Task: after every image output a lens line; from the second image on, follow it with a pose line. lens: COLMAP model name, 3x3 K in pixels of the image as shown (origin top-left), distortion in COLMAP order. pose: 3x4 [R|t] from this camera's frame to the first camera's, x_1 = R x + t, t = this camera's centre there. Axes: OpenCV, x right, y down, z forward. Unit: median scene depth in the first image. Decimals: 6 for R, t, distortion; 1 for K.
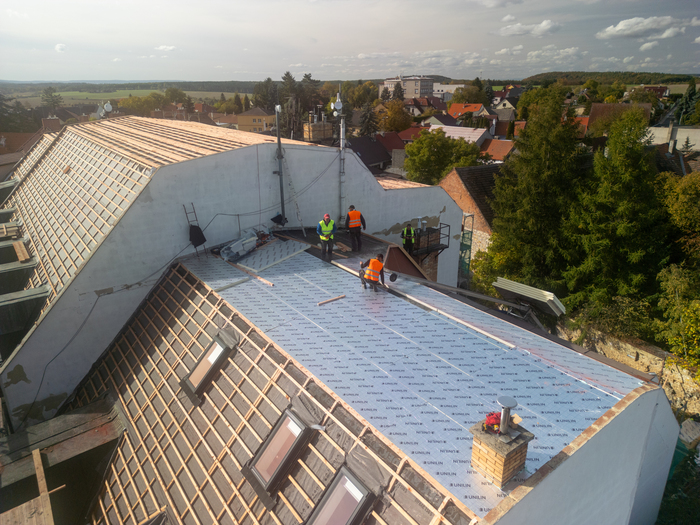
lens RADIAL K [[470.8, 0, 352.3], [0, 470.8, 270.3], [0, 0, 1]] dist [0.043064, -0.030000]
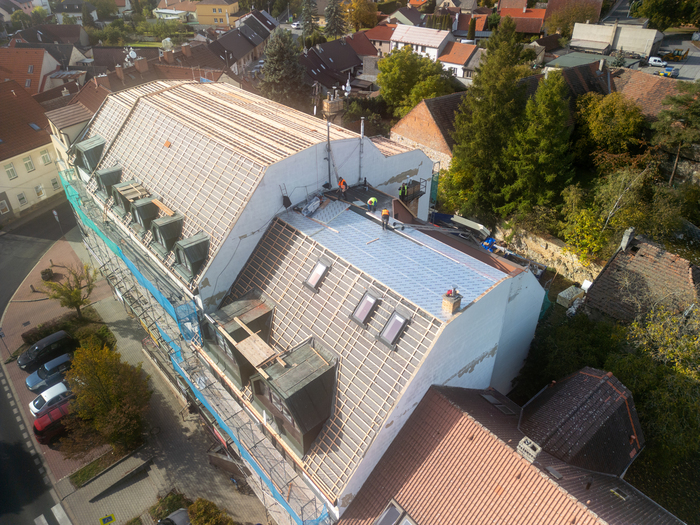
lens RADIAL K [[470.8, 0, 348.5], [0, 470.8, 265.1], [0, 0, 1]] dist [0.043064, -0.030000]
pose [[0.996546, -0.048356, 0.067514, -0.220588], [0.031564, 0.972522, 0.230662, -0.232033], [-0.076813, -0.227734, 0.970689, -0.748437]]
